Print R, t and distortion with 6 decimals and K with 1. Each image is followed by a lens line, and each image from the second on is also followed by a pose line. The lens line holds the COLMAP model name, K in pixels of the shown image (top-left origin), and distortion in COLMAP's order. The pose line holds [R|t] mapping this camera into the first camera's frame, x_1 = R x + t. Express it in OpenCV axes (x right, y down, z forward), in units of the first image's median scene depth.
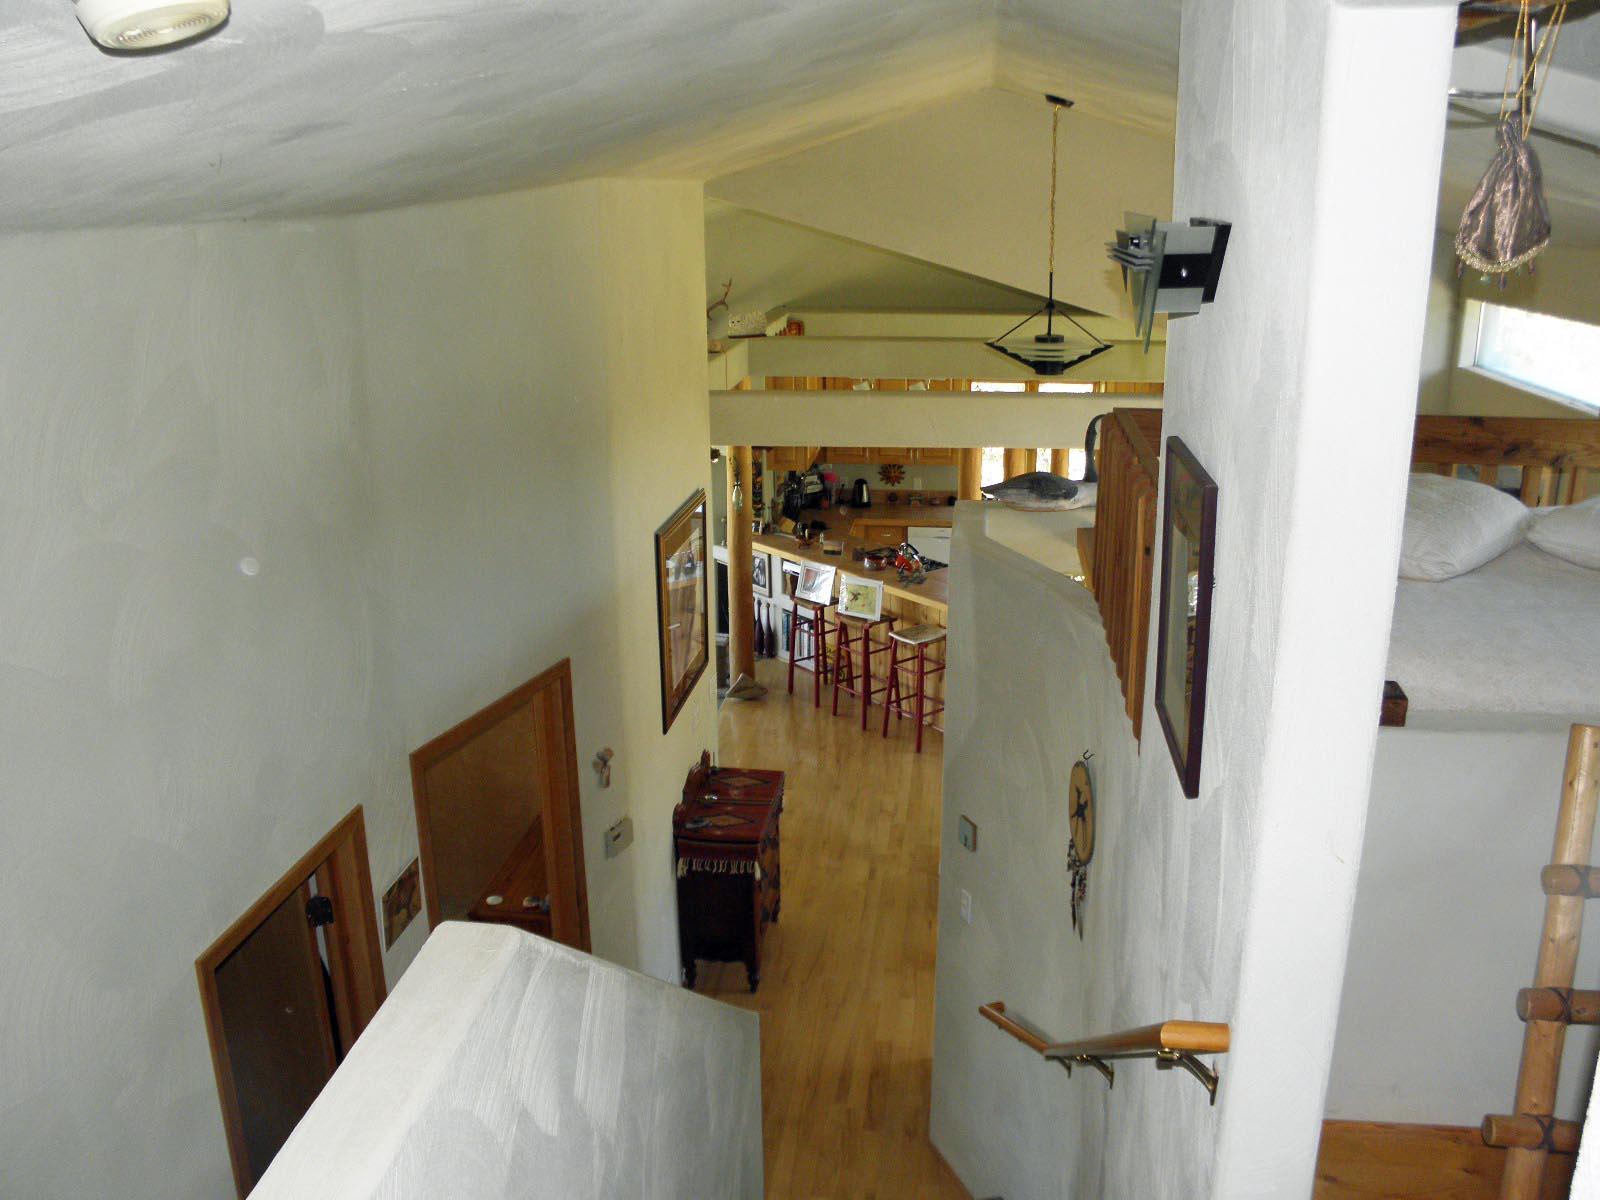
lens RADIAL K [[1353.9, 0, 799.9], [0, 1353.9, 610.3], [0, 0, 1]] dist [-0.193620, 0.181926]
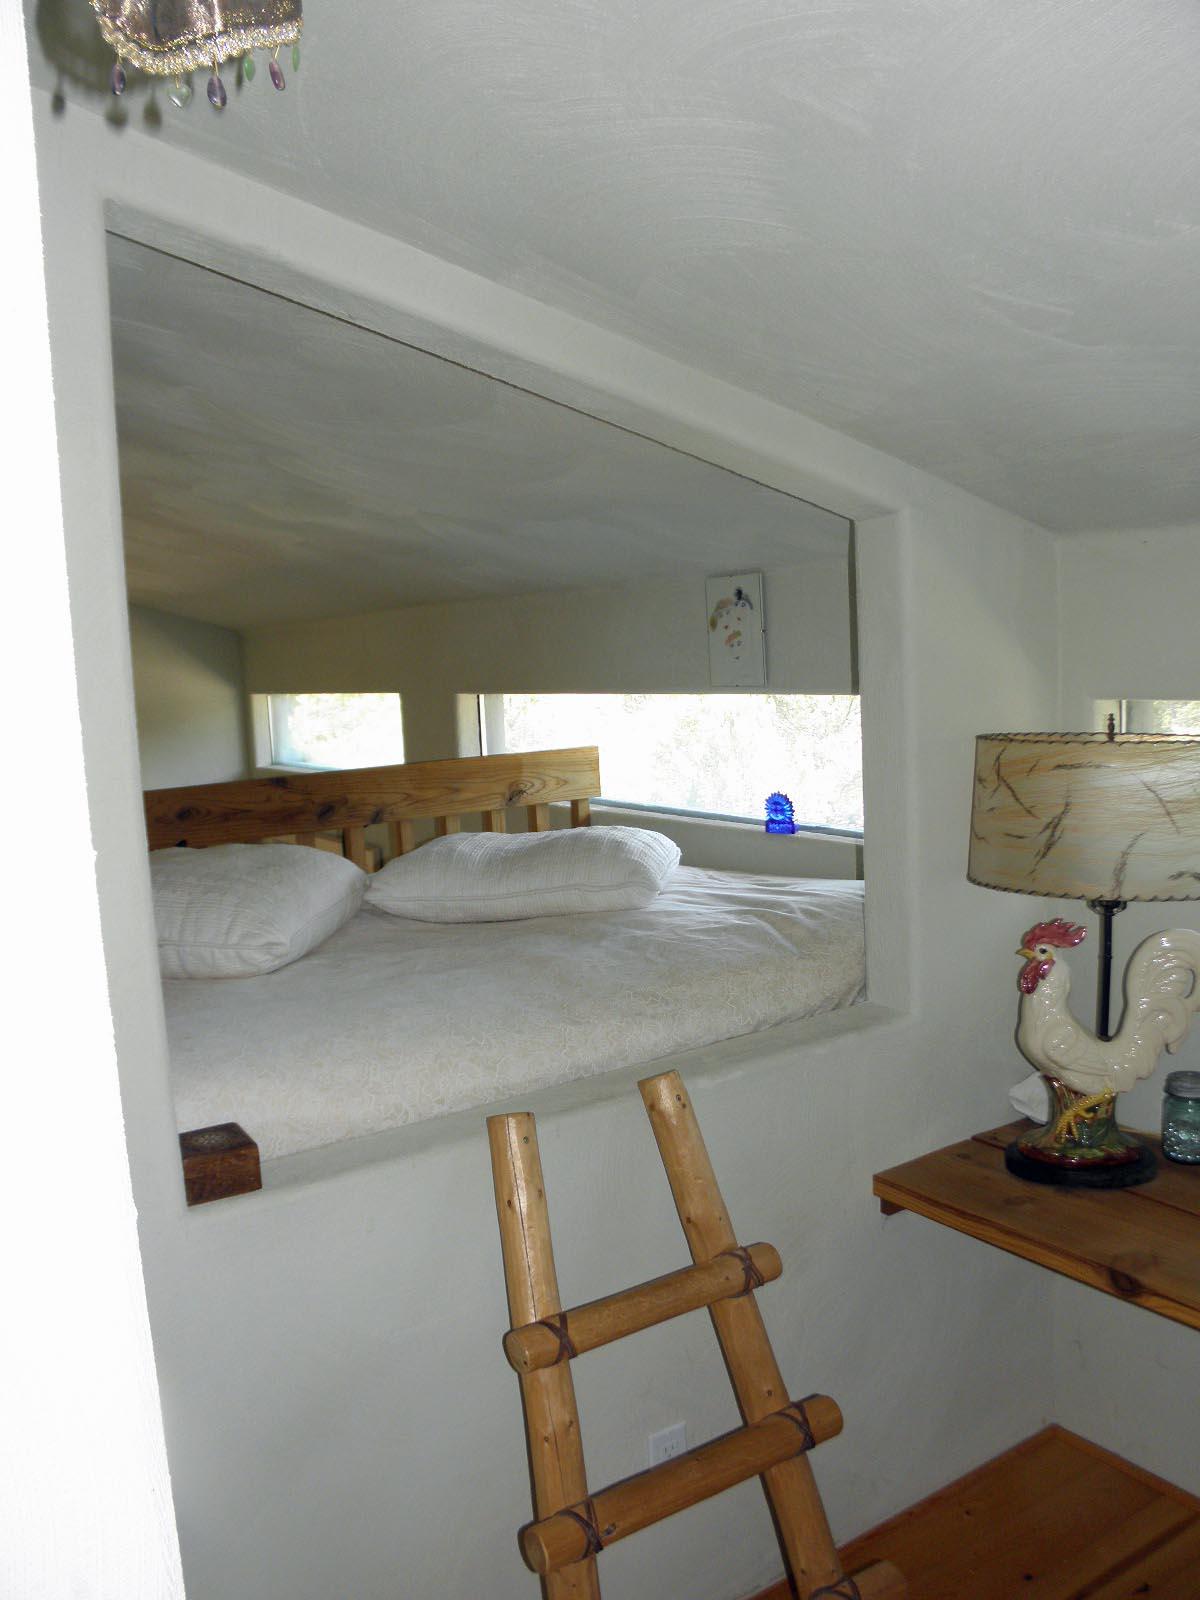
lens RADIAL K [[1353.9, 0, 600.0], [0, 1353.9, 800.0], [0, 0, 1]] dist [-0.193620, 0.181926]
pose [[0.754587, -0.103697, 0.647954, 0.171507], [0.238438, 0.963271, -0.123517, 0.023066], [-0.611347, 0.247701, 0.751597, 0.333997]]
